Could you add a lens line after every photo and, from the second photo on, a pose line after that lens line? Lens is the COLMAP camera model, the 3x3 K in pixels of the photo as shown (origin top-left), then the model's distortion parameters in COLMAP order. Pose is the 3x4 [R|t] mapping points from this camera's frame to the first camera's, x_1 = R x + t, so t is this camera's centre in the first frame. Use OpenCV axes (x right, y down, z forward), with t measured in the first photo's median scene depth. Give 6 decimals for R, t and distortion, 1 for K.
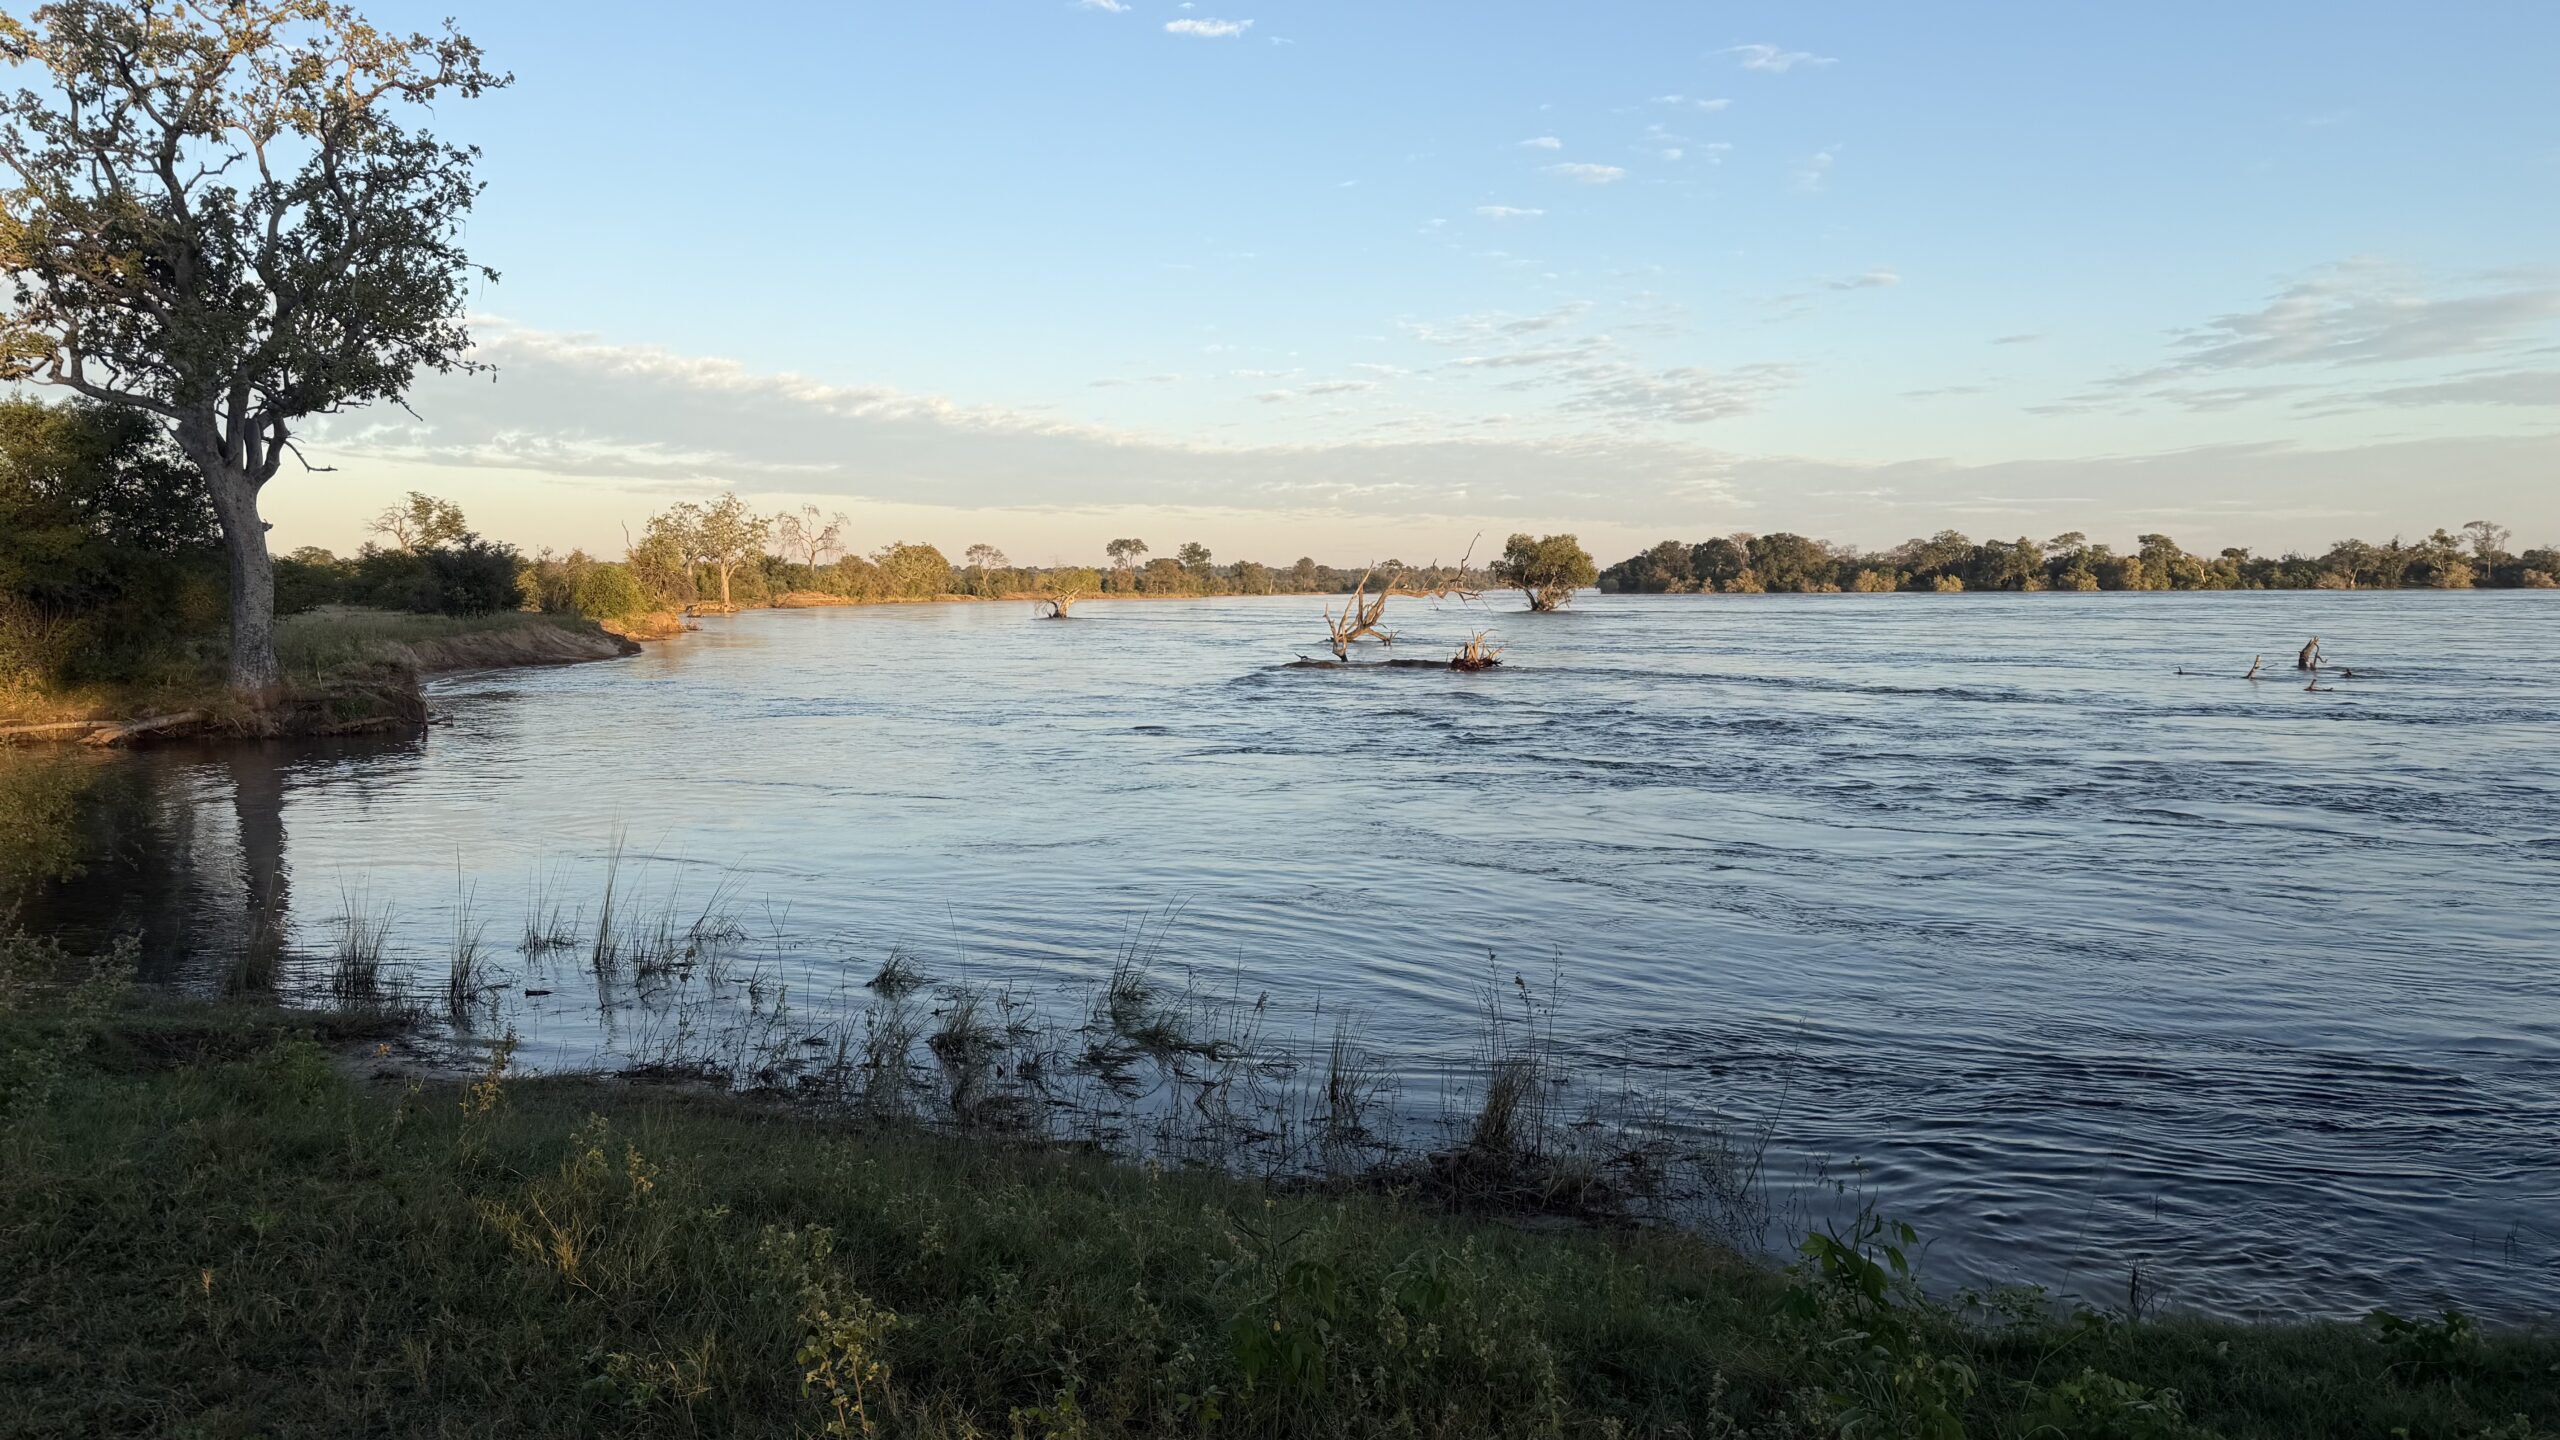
lens RADIAL K [[1794.3, 0, 1275.2], [0, 1794.3, 731.4], [0, 0, 1]] dist [0.032608, -0.015134]
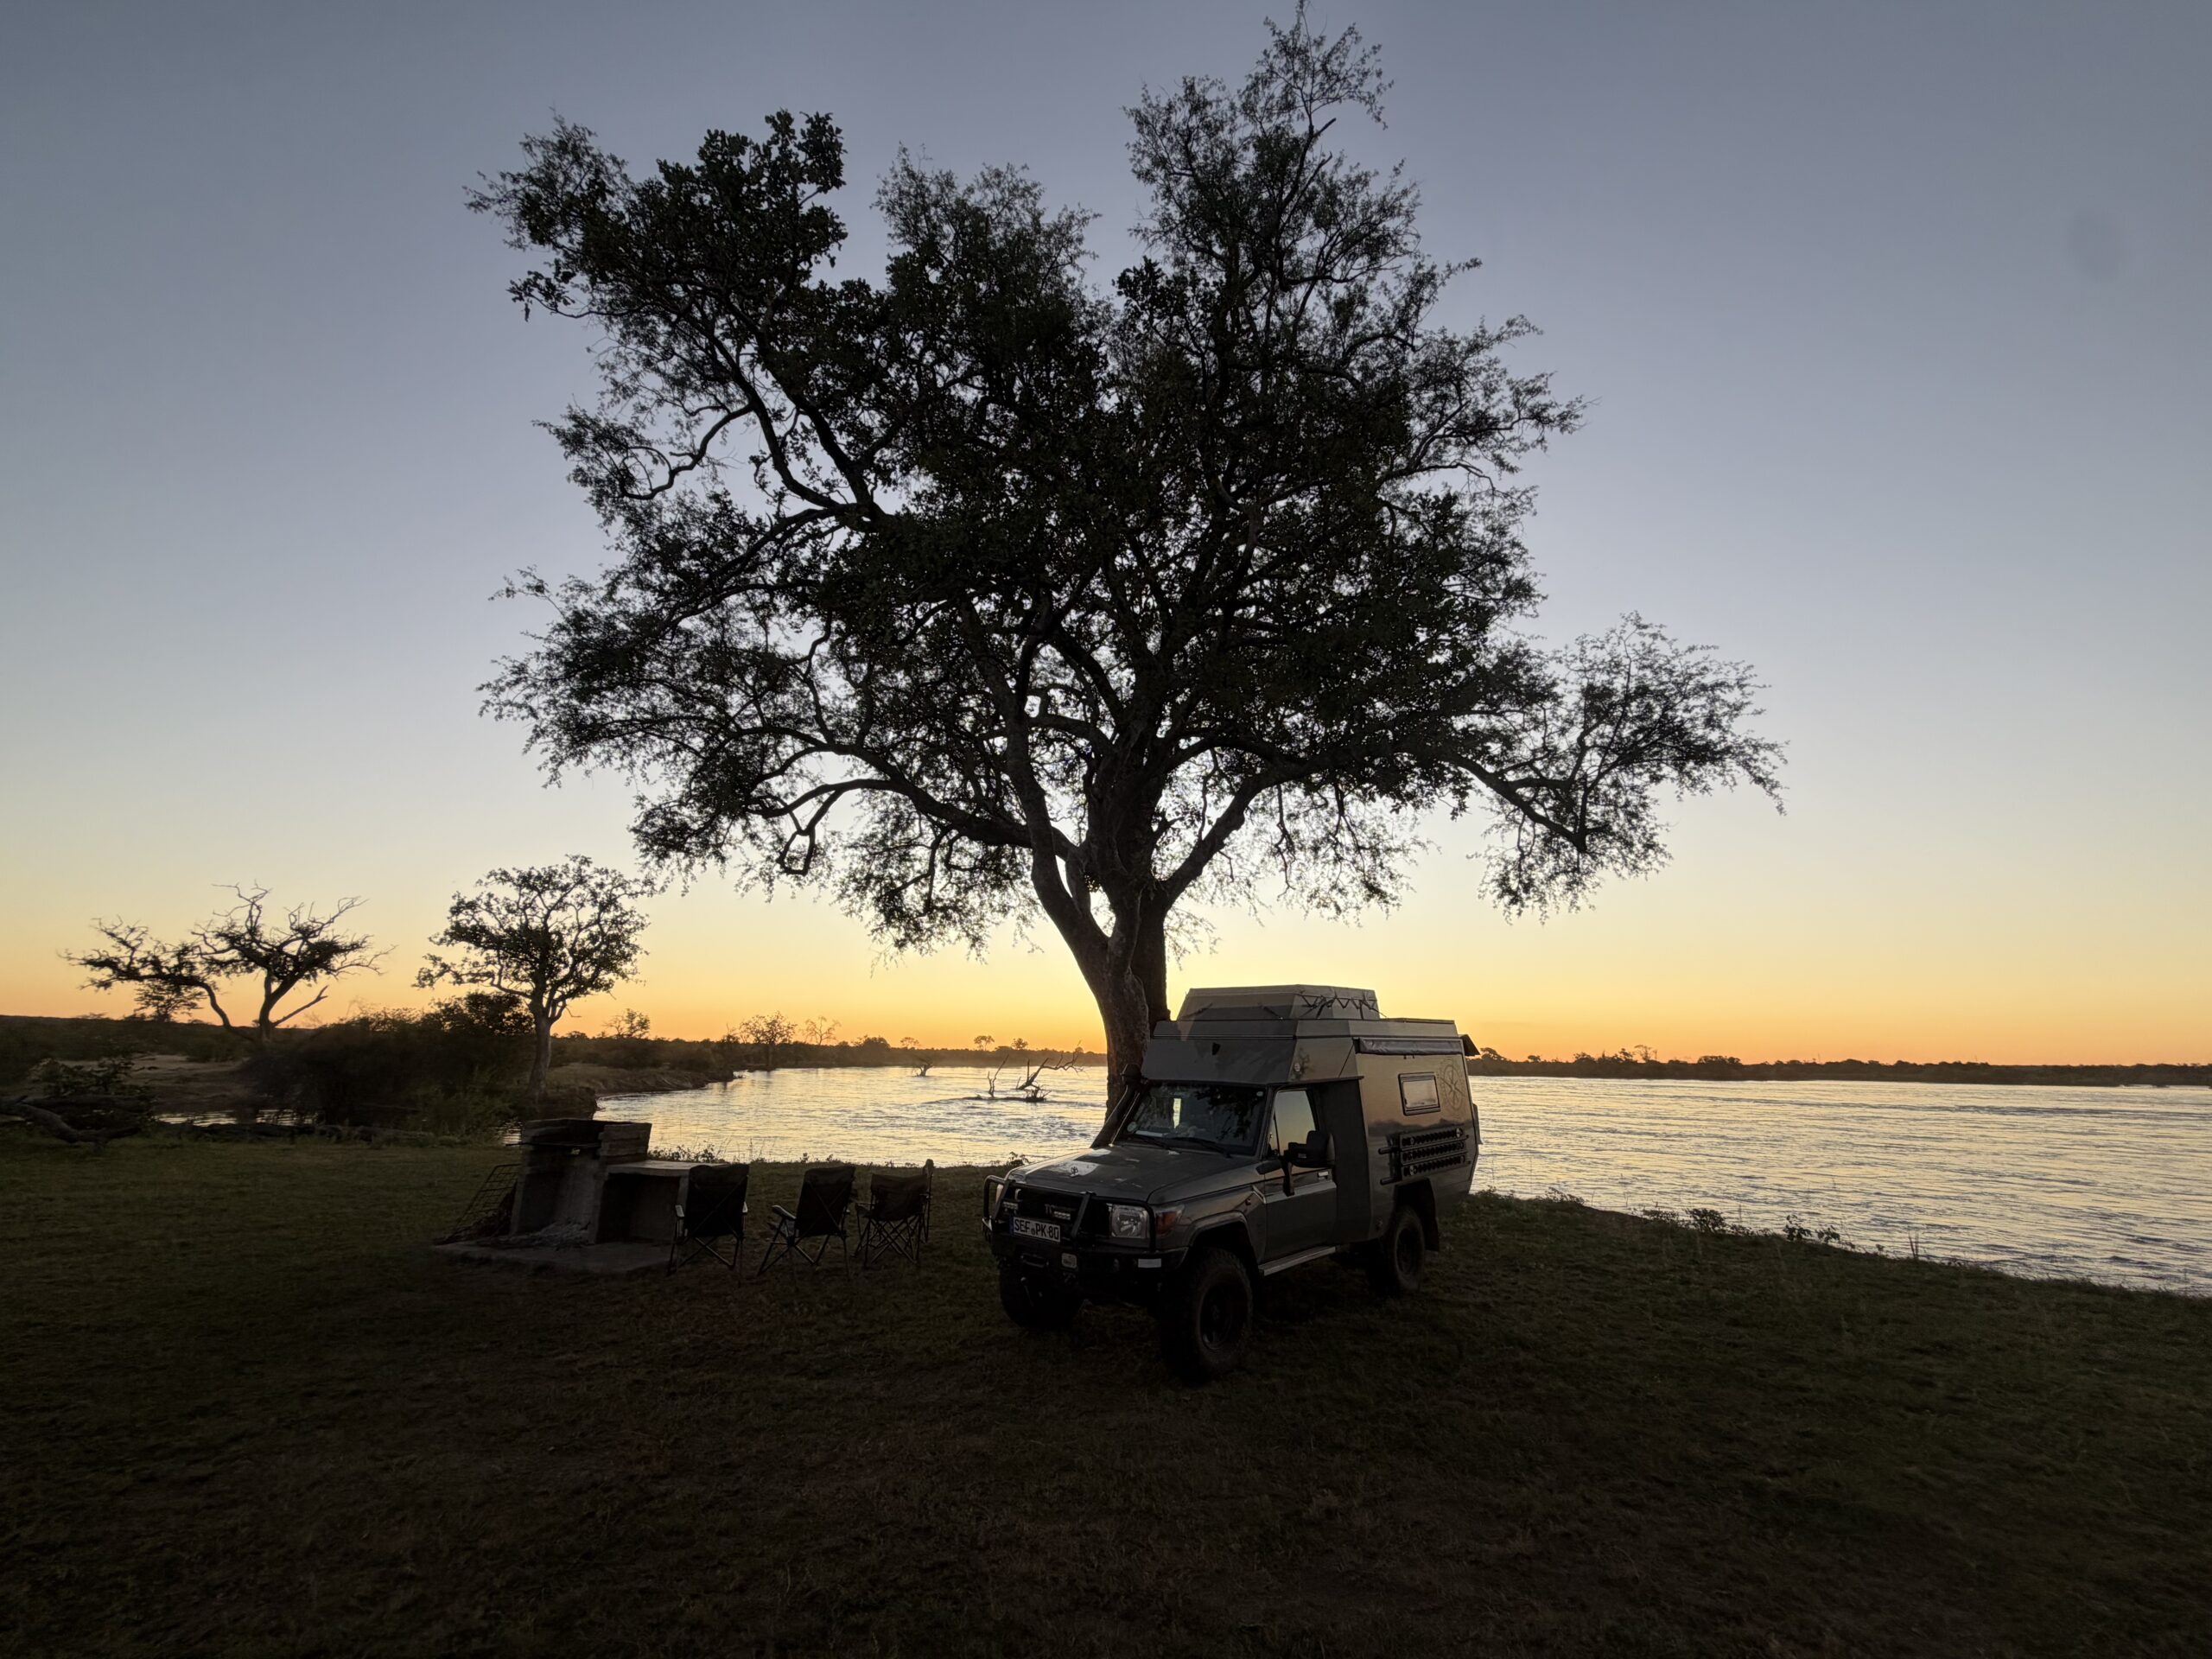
lens RADIAL K [[905.7, 0, 1103.4], [0, 905.7, 837.2], [0, 0, 1]] dist [0.003261, -0.001403]
pose [[0.999291, 0.030553, 0.021994, 0.064350], [-0.021977, 0.947794, -0.318125, 0.005635], [-0.030565, 0.317416, 0.947794, -0.114772]]
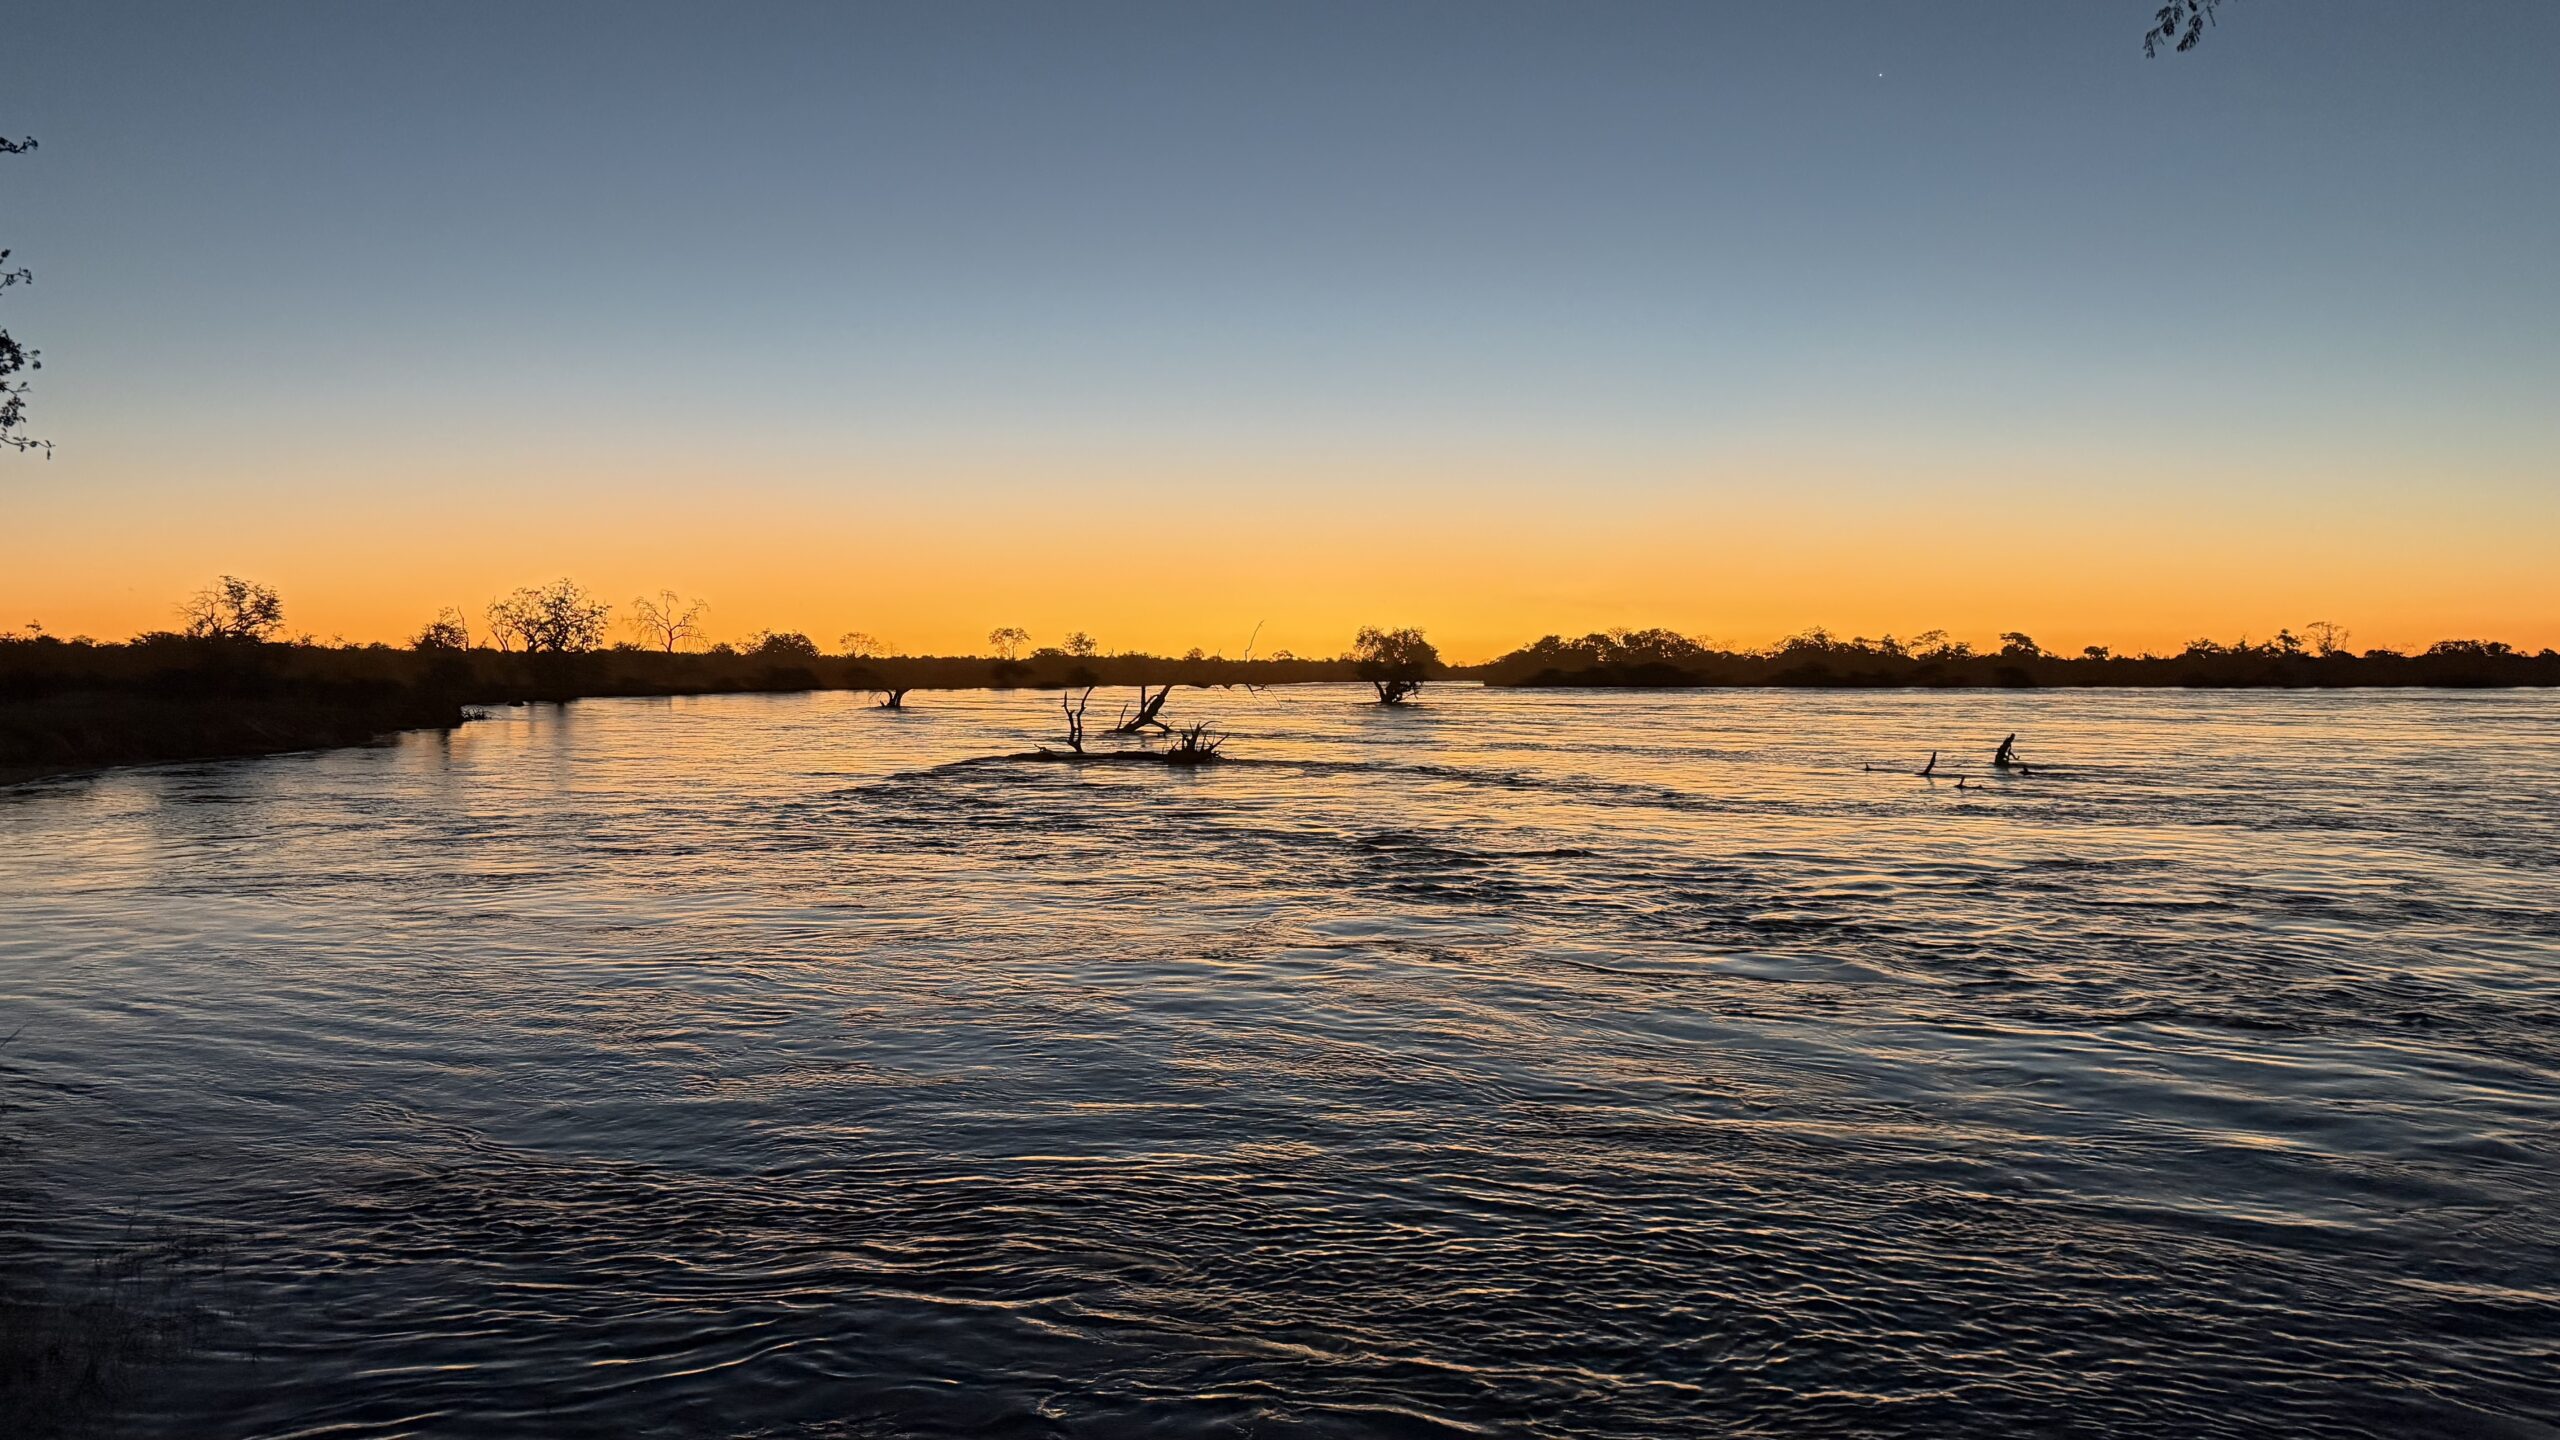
lens RADIAL K [[1794.3, 0, 1276.9], [0, 1794.3, 719.3], [0, 0, 1]] dist [0.032608, -0.015134]
pose [[0.998623, 0.004834, 0.052229, 0.040873], [-0.001832, 0.998351, -0.057375, -0.000657], [-0.052421, 0.057200, 0.996986, 0.005051]]
